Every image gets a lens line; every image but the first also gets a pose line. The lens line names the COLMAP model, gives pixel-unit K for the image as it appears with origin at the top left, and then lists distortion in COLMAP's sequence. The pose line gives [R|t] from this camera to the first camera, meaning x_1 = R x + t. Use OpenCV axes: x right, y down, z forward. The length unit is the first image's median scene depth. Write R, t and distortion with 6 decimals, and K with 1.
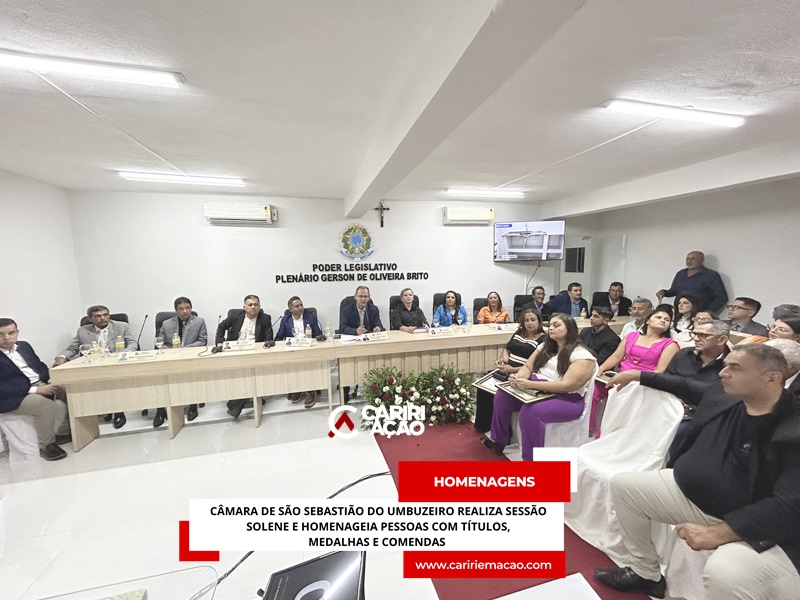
lens RADIAL K [[327.1, 0, 403.4], [0, 327.1, 300.9], [0, 0, 1]] dist [0.000974, -0.000547]
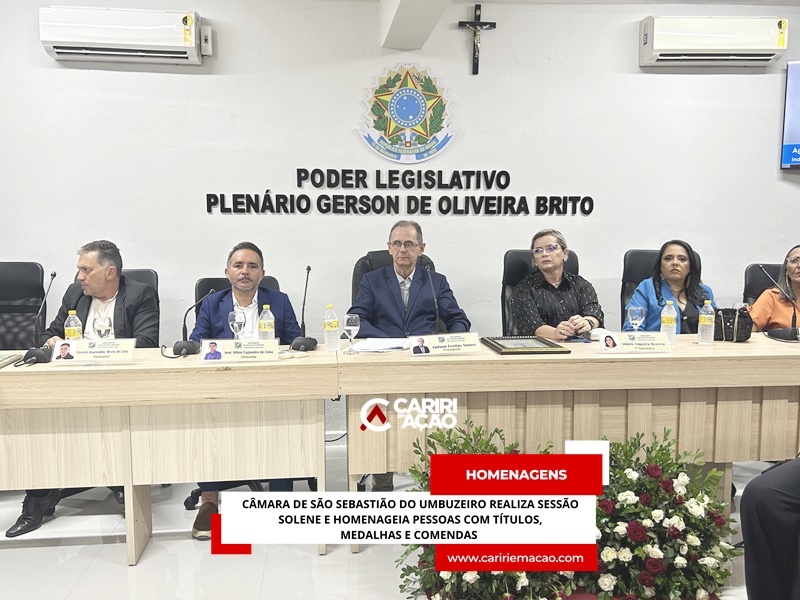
lens RADIAL K [[731.4, 0, 397.6], [0, 731.4, 315.2], [0, 0, 1]] dist [0.042039, 0.000000]
pose [[0.986807, 0.033821, -0.158331, -0.008798], [-0.032720, 0.999419, 0.009553, 0.052775], [0.158562, -0.004247, 0.987340, 0.135684]]
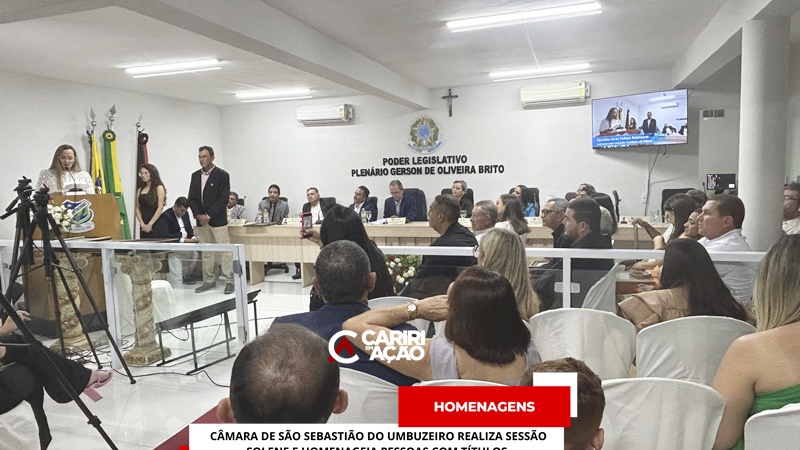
lens RADIAL K [[548.7, 0, 398.4], [0, 548.7, 232.1], [0, 0, 1]] dist [0.010240, 0.001325]
pose [[0.832627, 0.048040, -0.551746, 0.705366], [-0.046997, 0.998766, 0.016041, 0.086535], [0.551836, 0.012574, 0.833858, -0.389221]]
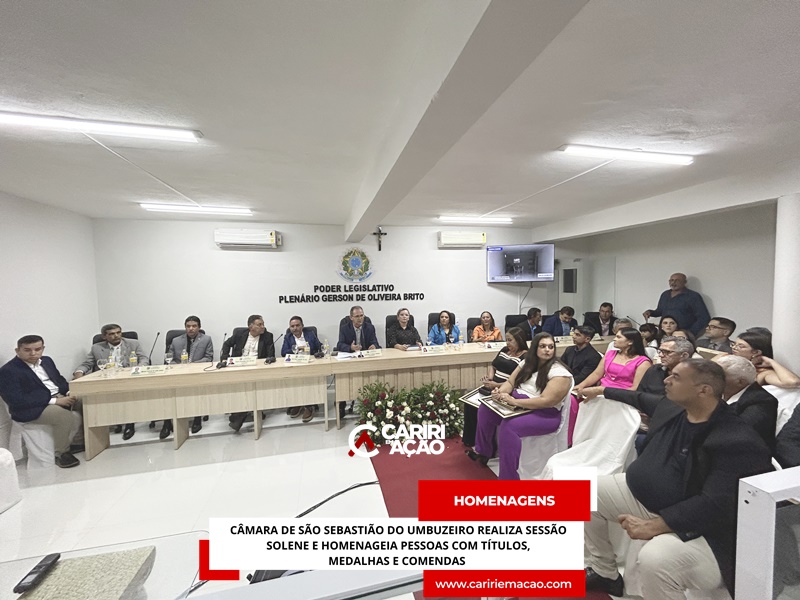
lens RADIAL K [[327.1, 0, 402.8], [0, 327.1, 300.4], [0, 0, 1]] dist [0.000974, -0.000547]
pose [[0.999785, 0.001015, -0.020724, 0.032389], [-0.002306, 0.998049, -0.062391, 0.001896], [0.020621, 0.062425, 0.997837, -0.049972]]
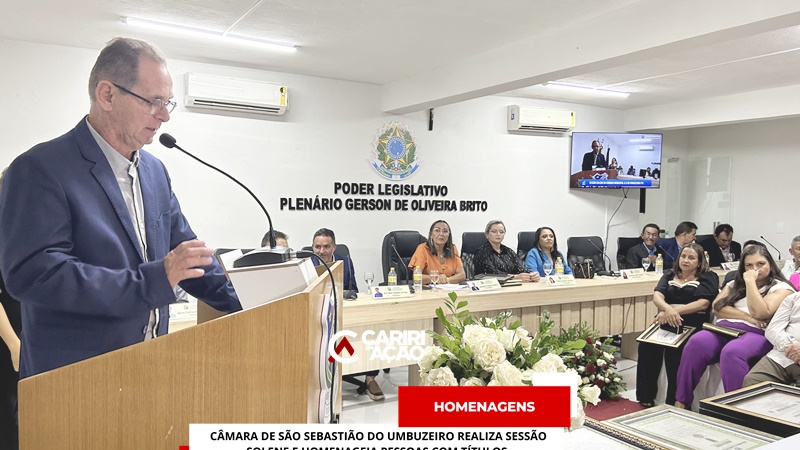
lens RADIAL K [[590.2, 0, 396.5], [0, 590.2, 236.9], [0, 0, 1]] dist [0.071094, -0.011296]
pose [[0.969045, 0.010080, 0.246680, -0.436220], [0.003485, 0.998508, -0.054494, 0.056225], [-0.246861, 0.053666, 0.967564, -0.134835]]
